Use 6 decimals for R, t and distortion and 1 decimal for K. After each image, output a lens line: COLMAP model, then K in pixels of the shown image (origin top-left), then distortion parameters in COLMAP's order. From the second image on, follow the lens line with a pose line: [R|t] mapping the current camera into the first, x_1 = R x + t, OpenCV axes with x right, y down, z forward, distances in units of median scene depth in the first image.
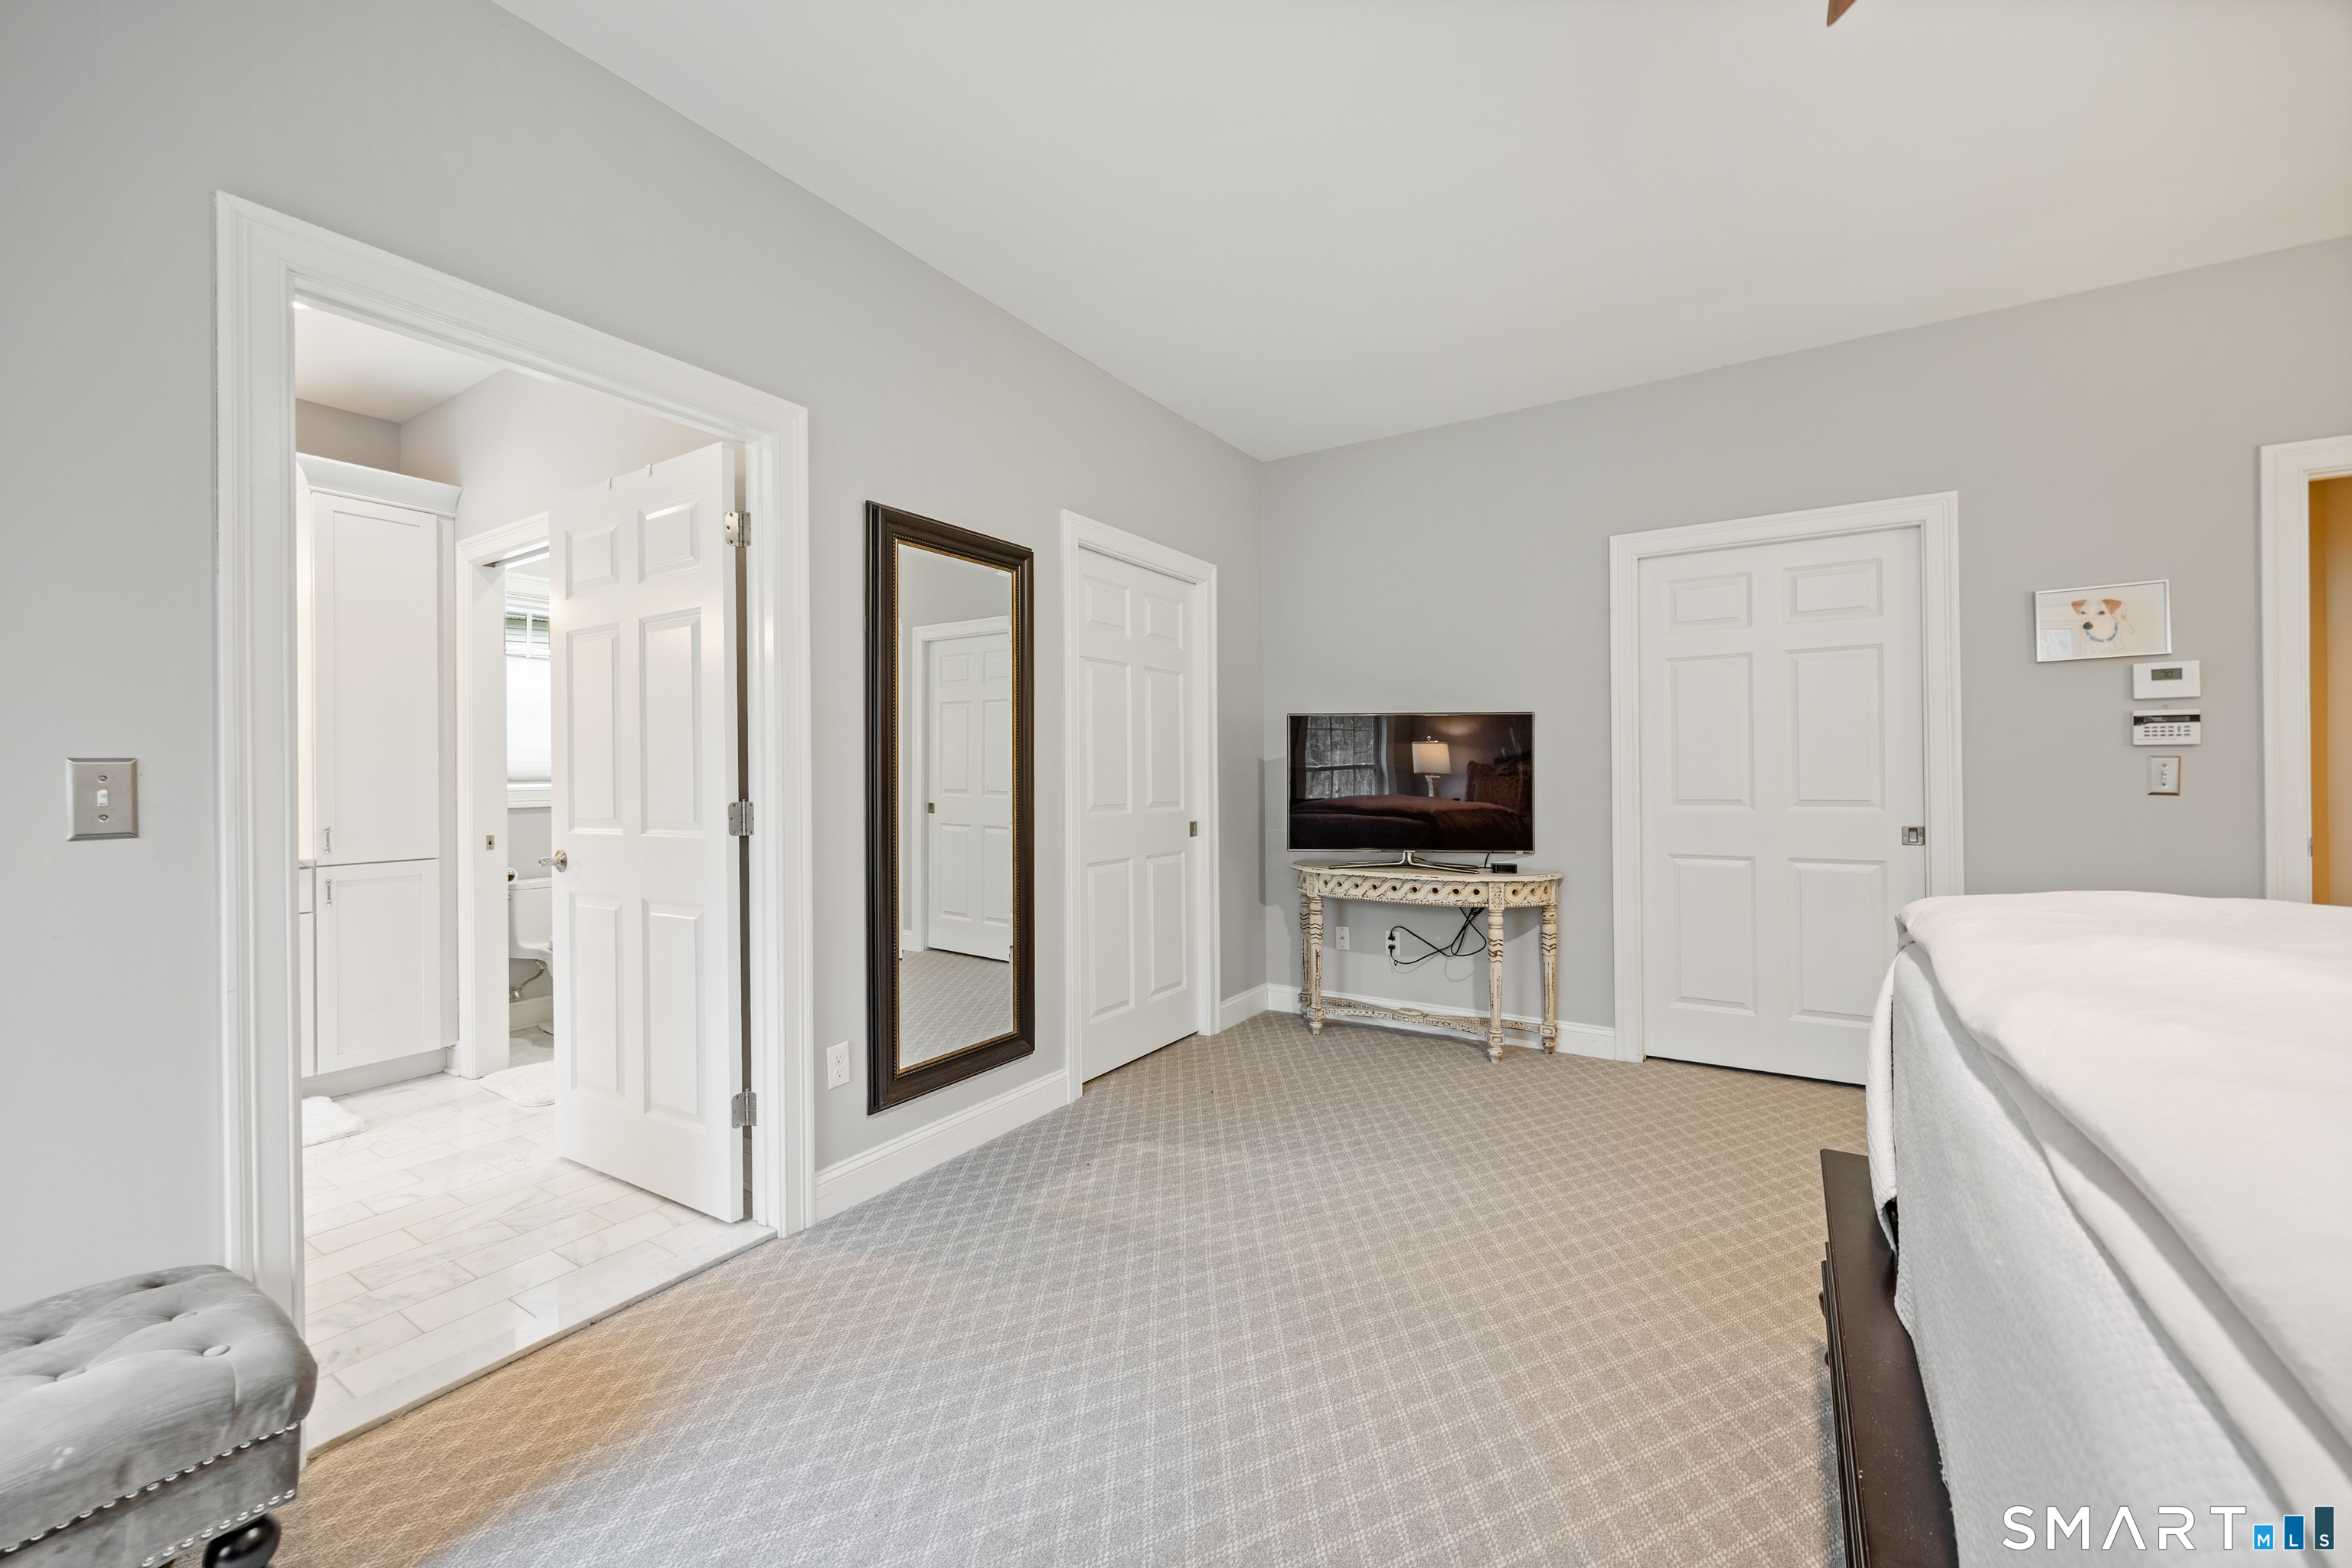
lens RADIAL K [[917.6, 0, 1197.1], [0, 917.6, 770.9], [0, 0, 1]] dist [-0.005452, 0.000113]
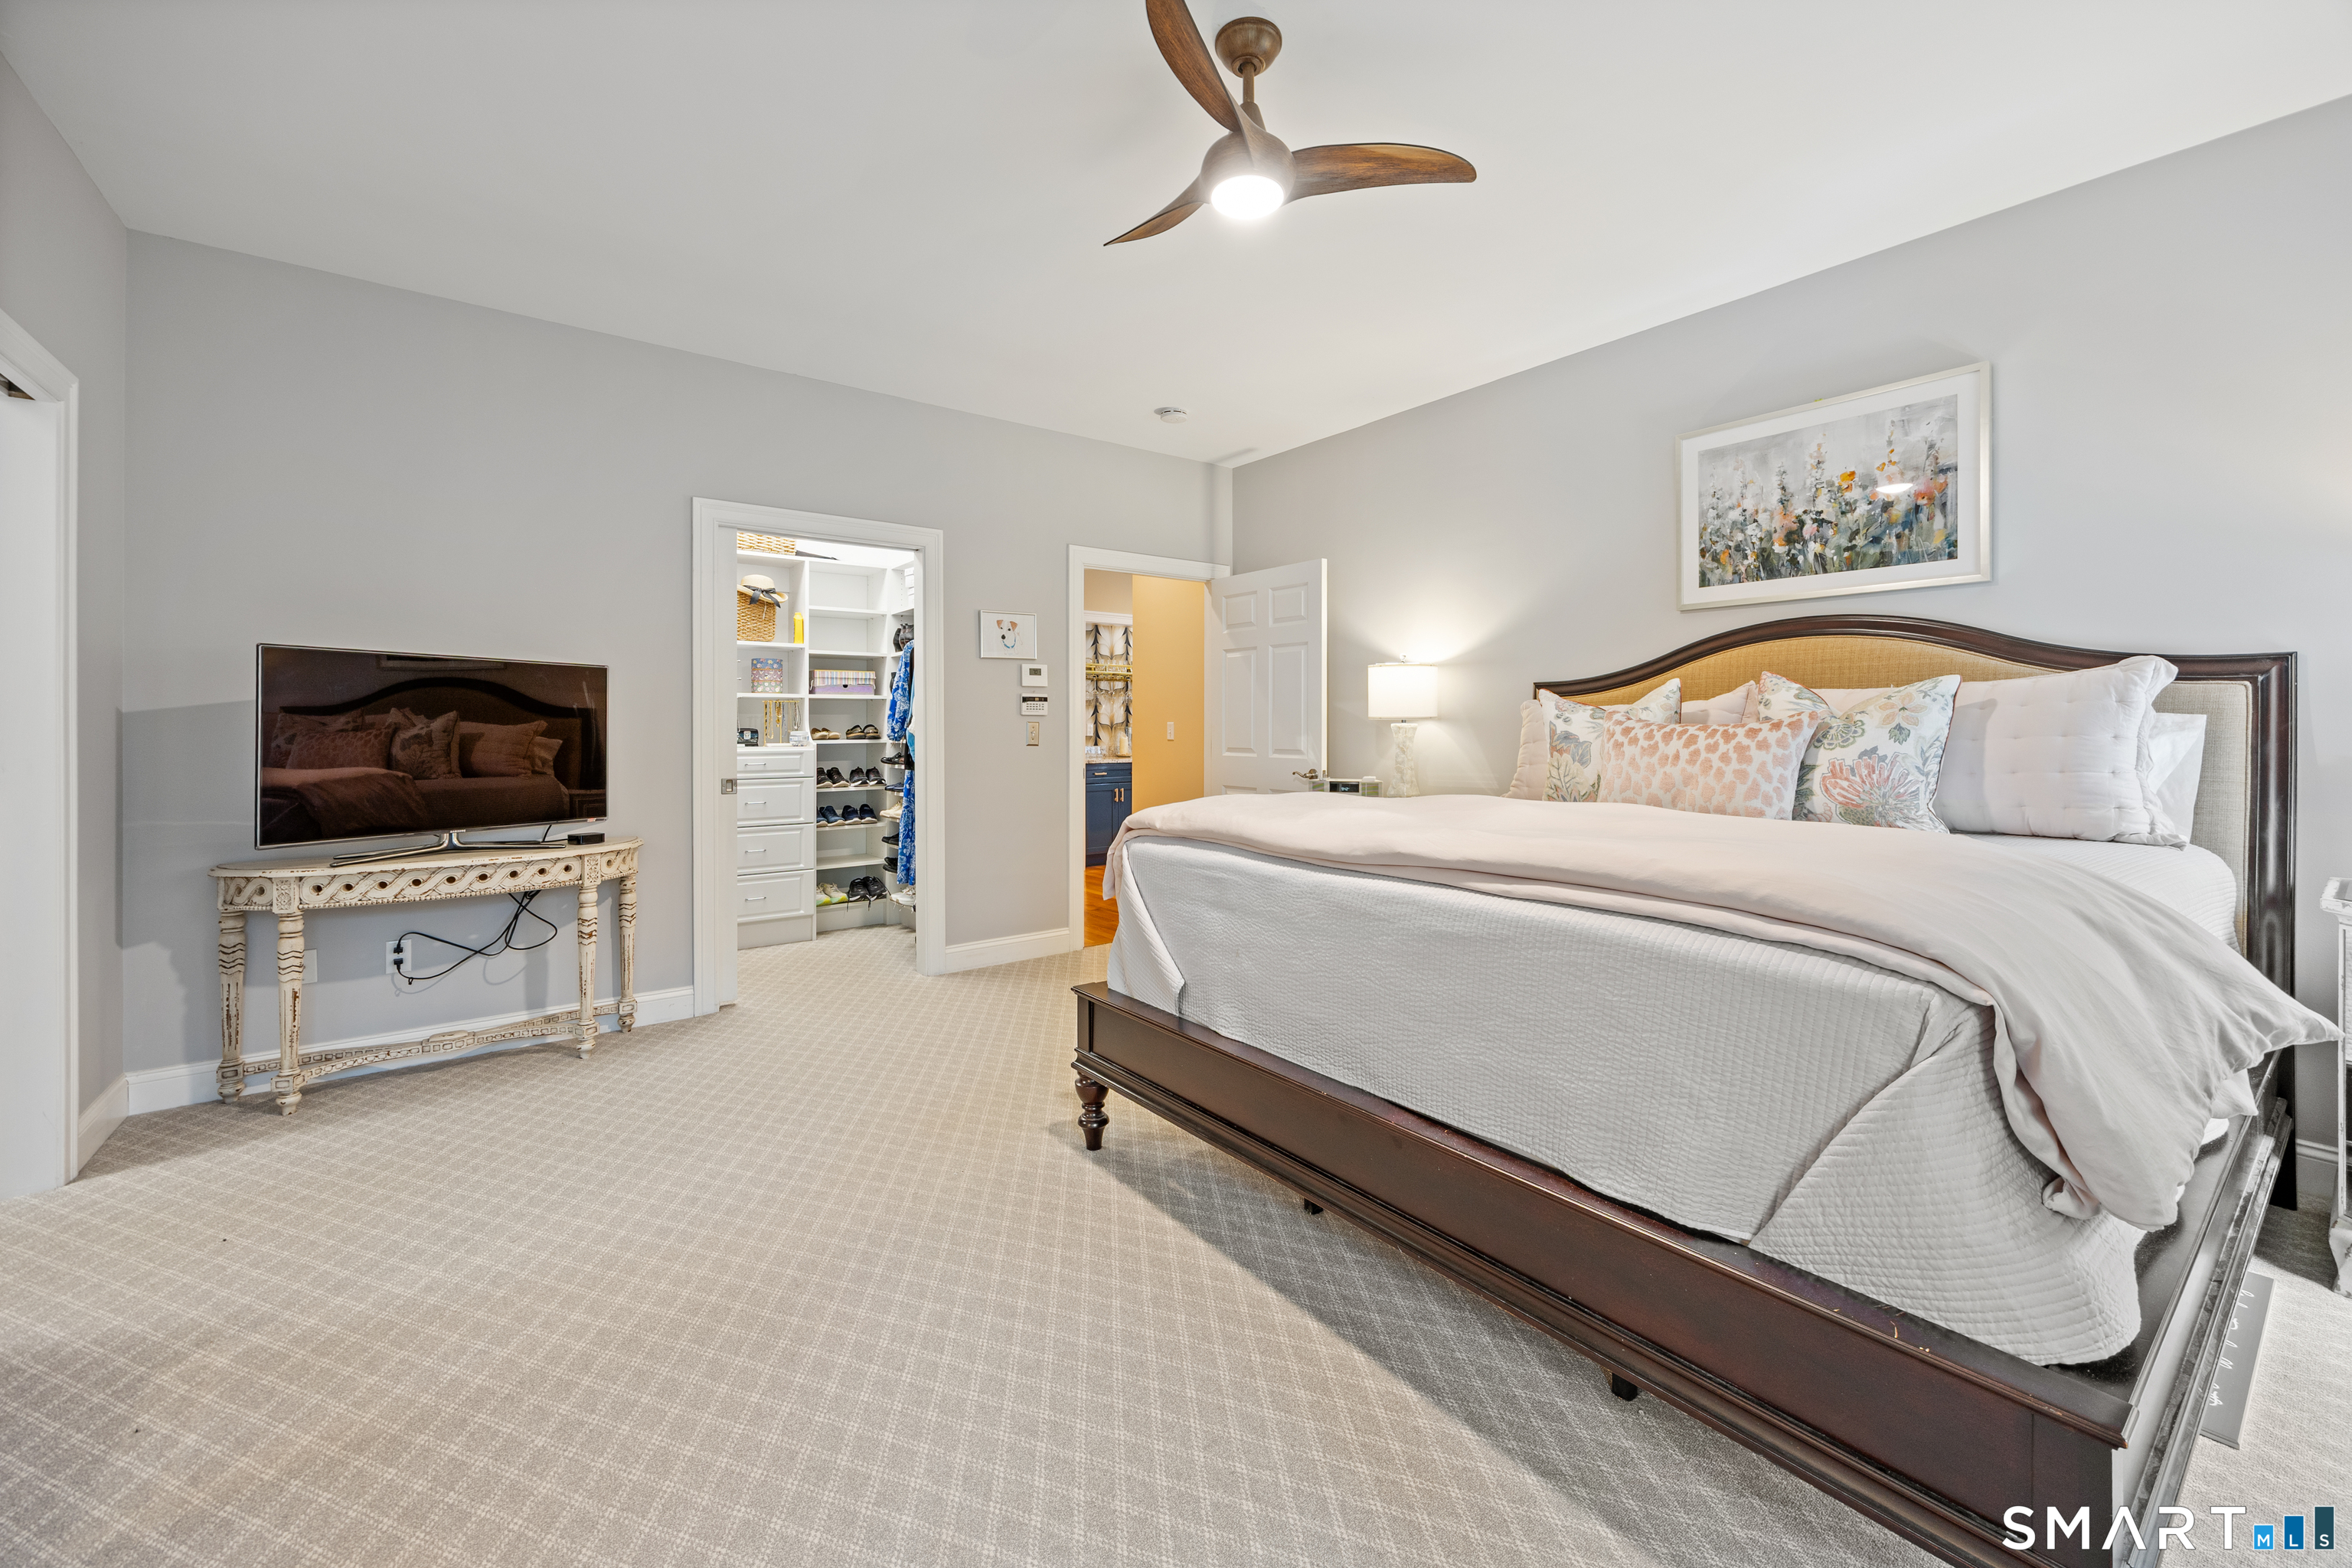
lens RADIAL K [[917.6, 0, 1176.2], [0, 917.6, 723.4], [0, 0, 1]] dist [-0.005452, 0.000113]
pose [[0.345781, 0.008517, 0.938277, -0.314223], [-0.004245, 0.999963, -0.007513, -0.002231], [-0.938306, -0.001385, 0.345804, 0.155629]]
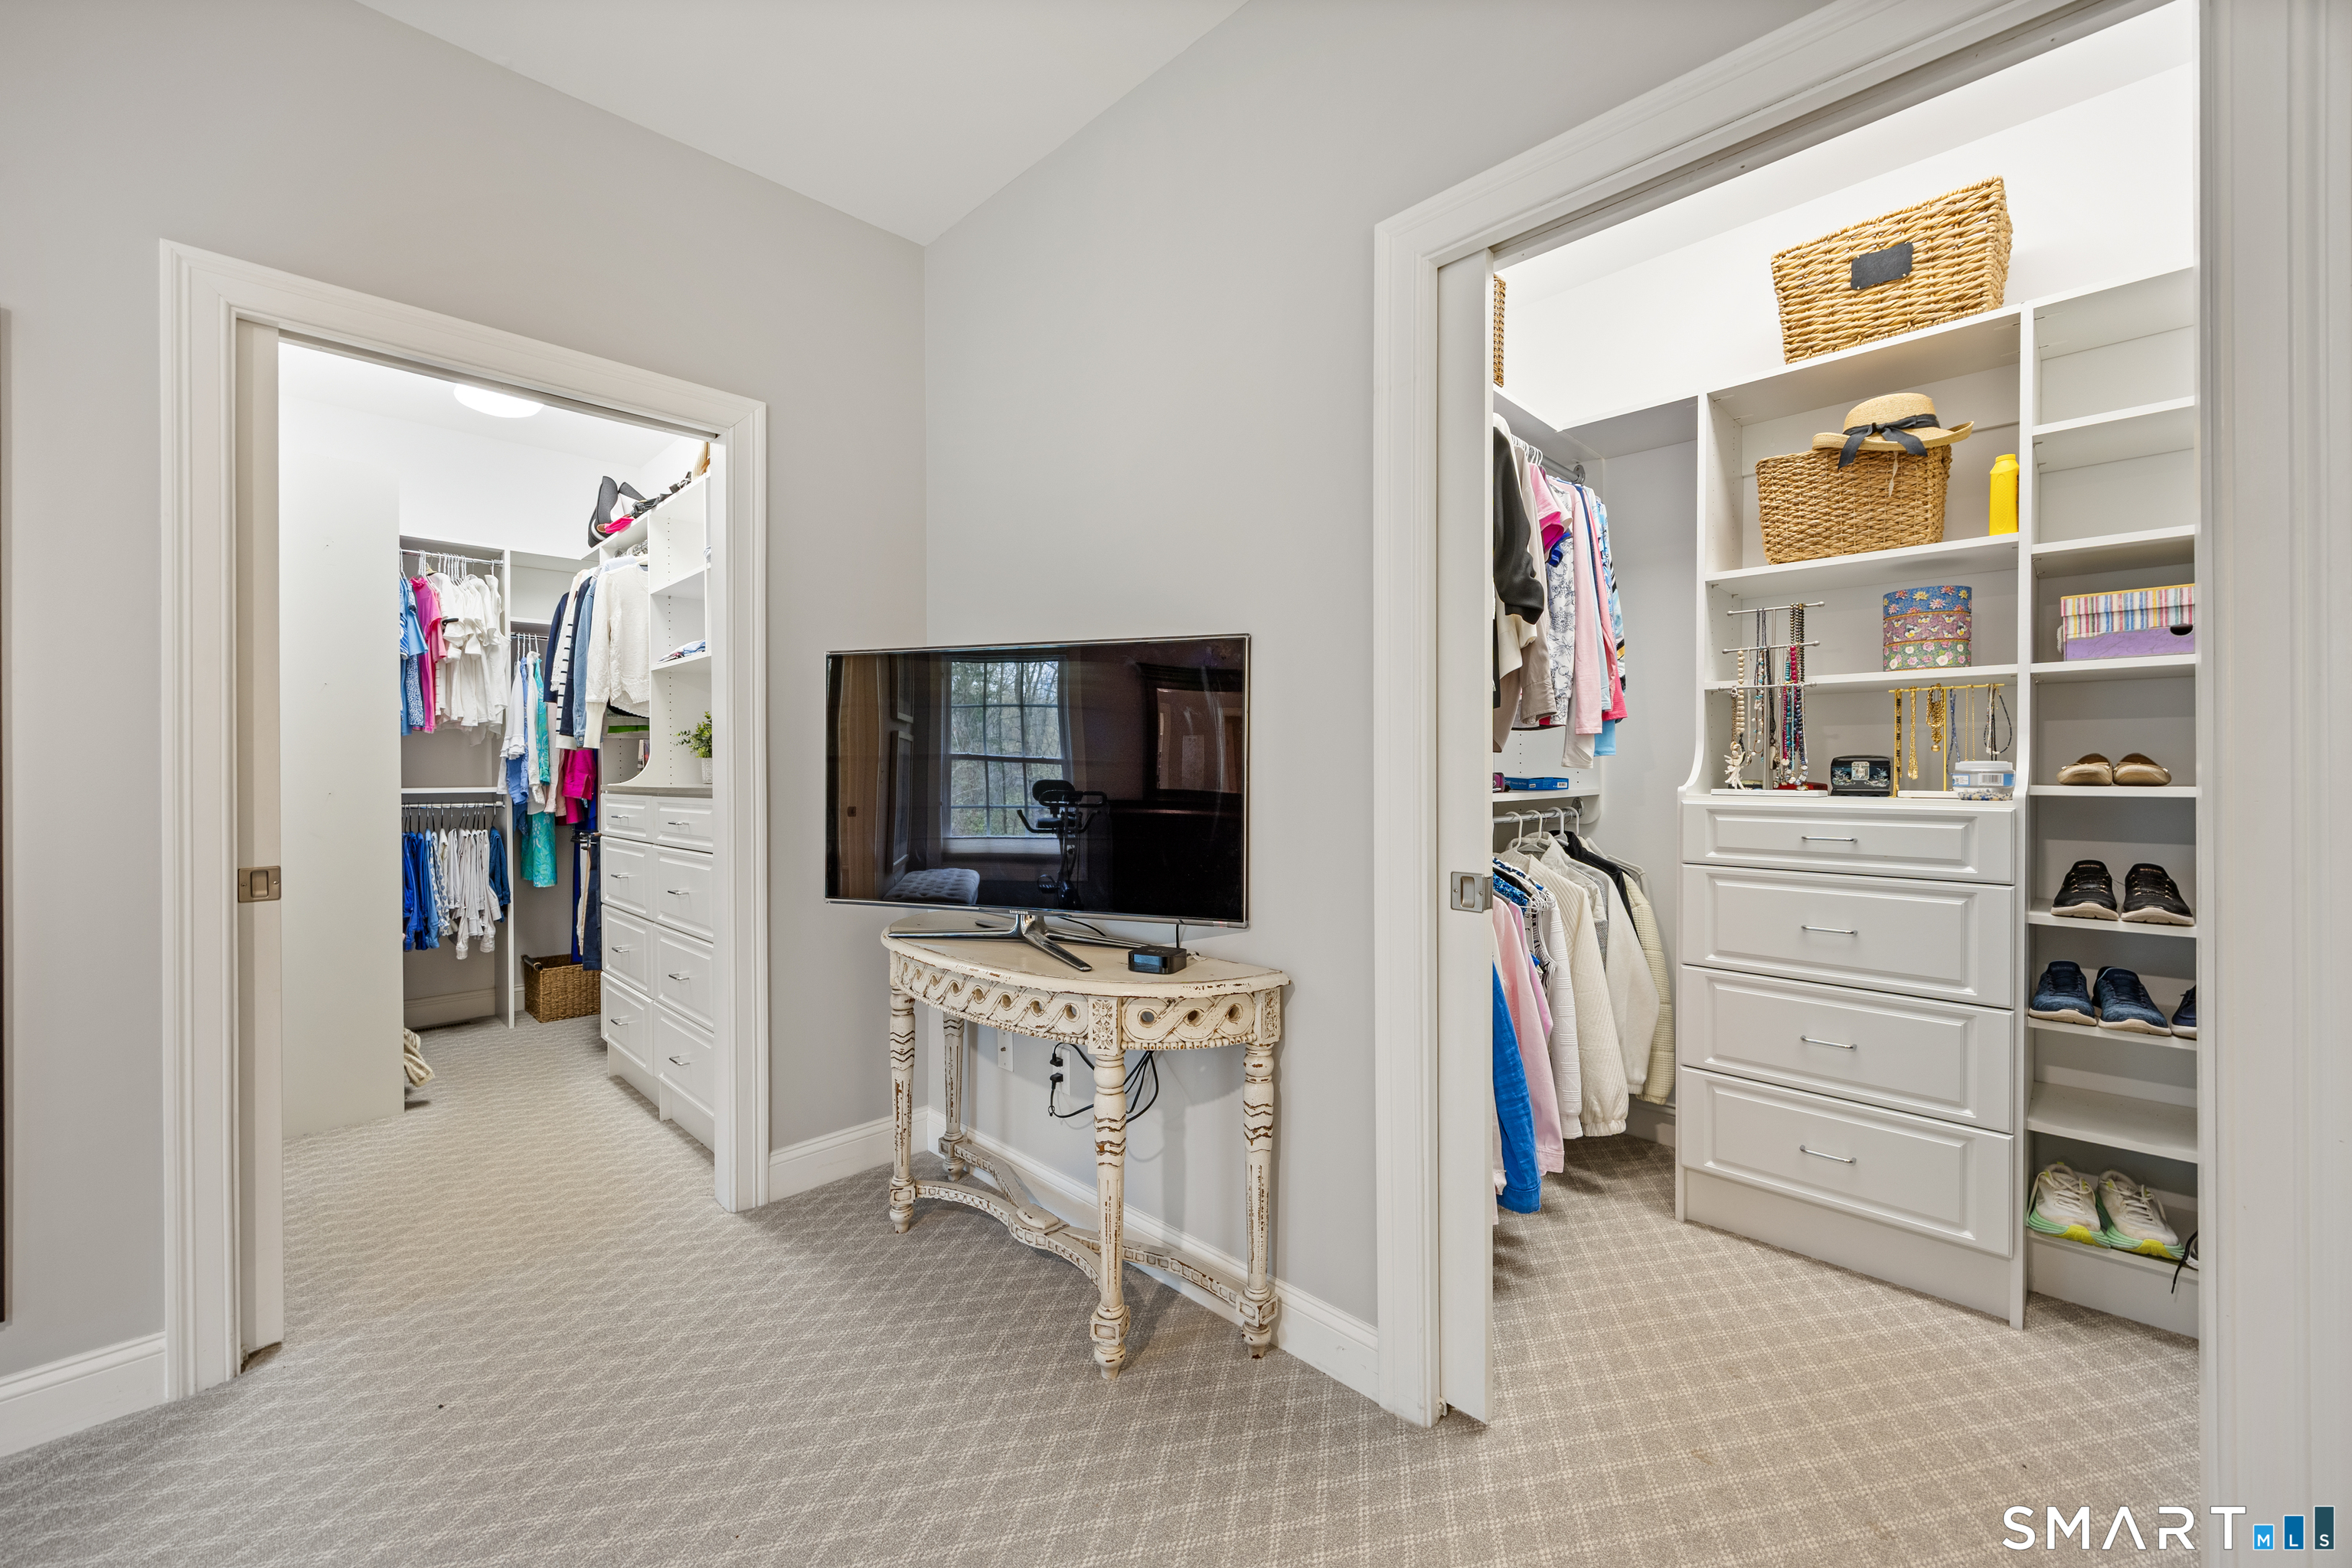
lens RADIAL K [[917.6, 0, 1201.8], [0, 917.6, 766.0], [0, 0, 1]] dist [-0.005452, 0.000113]
pose [[0.977017, 0.004596, -0.213110, 0.470556], [-0.002313, 0.999937, 0.010959, 0.000137], [0.213147, -0.010214, 0.976967, 0.555441]]
